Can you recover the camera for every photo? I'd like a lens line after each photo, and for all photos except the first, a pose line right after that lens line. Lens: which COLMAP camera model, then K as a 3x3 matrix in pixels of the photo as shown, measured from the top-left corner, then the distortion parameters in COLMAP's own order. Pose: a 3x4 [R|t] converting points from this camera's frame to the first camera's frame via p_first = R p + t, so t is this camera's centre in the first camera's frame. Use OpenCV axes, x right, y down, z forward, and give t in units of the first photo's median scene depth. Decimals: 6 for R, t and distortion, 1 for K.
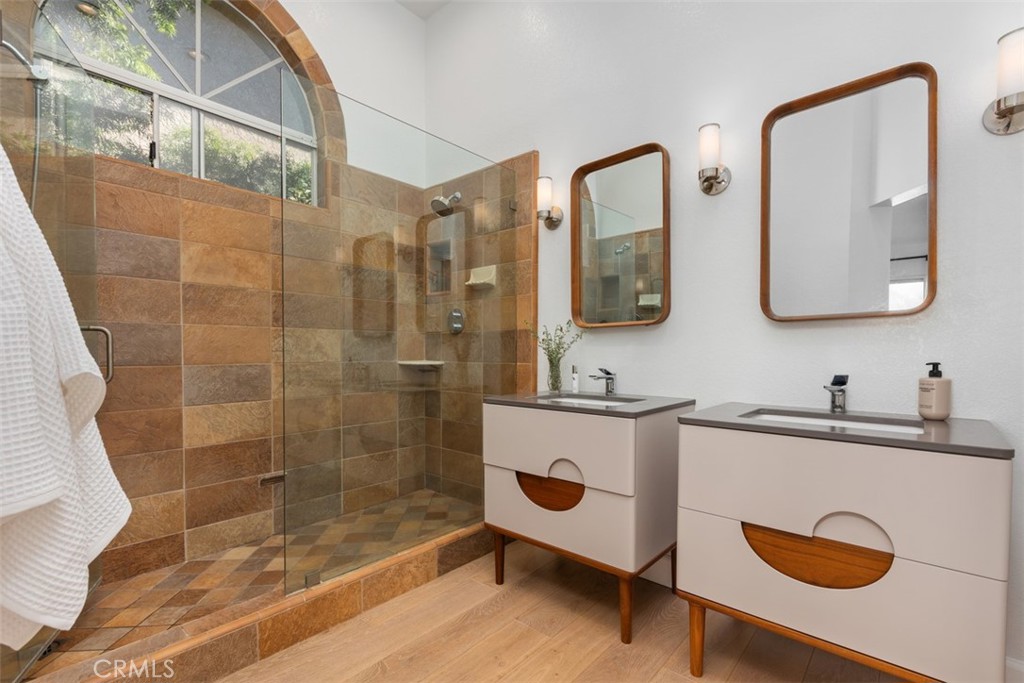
lens RADIAL K [[458.0, 0, 511.3], [0, 458.0, 354.4], [0, 0, 1]] dist [-0.001339, 0.000494]
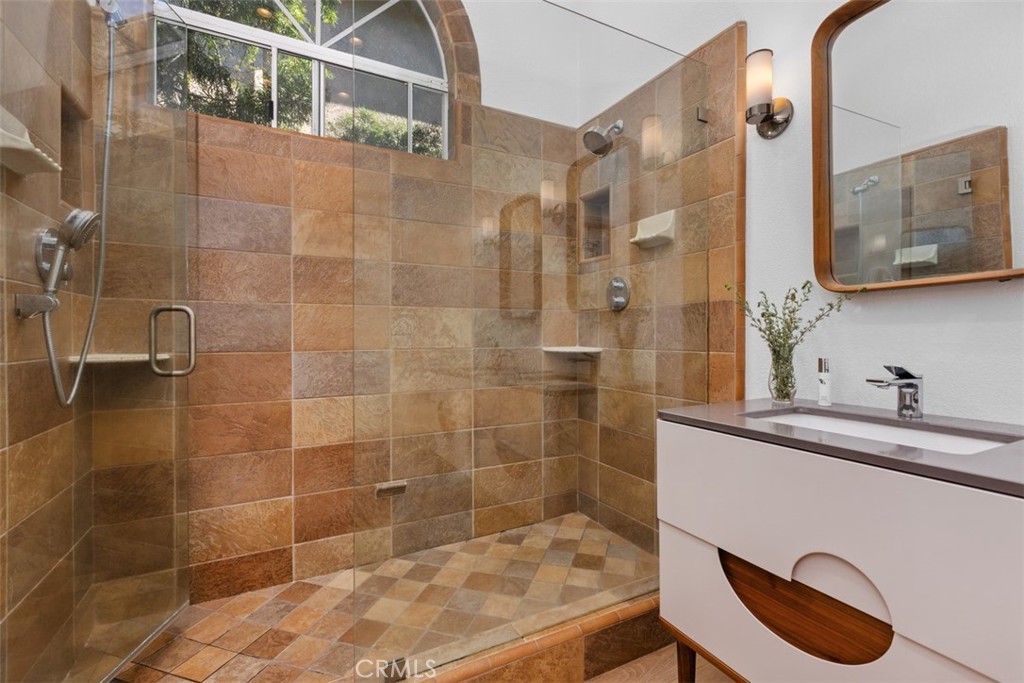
lens RADIAL K [[458.0, 0, 516.5], [0, 458.0, 335.5], [0, 0, 1]] dist [-0.001339, 0.000494]
pose [[0.938397, -0.001913, -0.345553, -0.022217], [0.000026, 0.999985, -0.005464, -0.001360], [0.345558, 0.005118, 0.938383, 0.304287]]
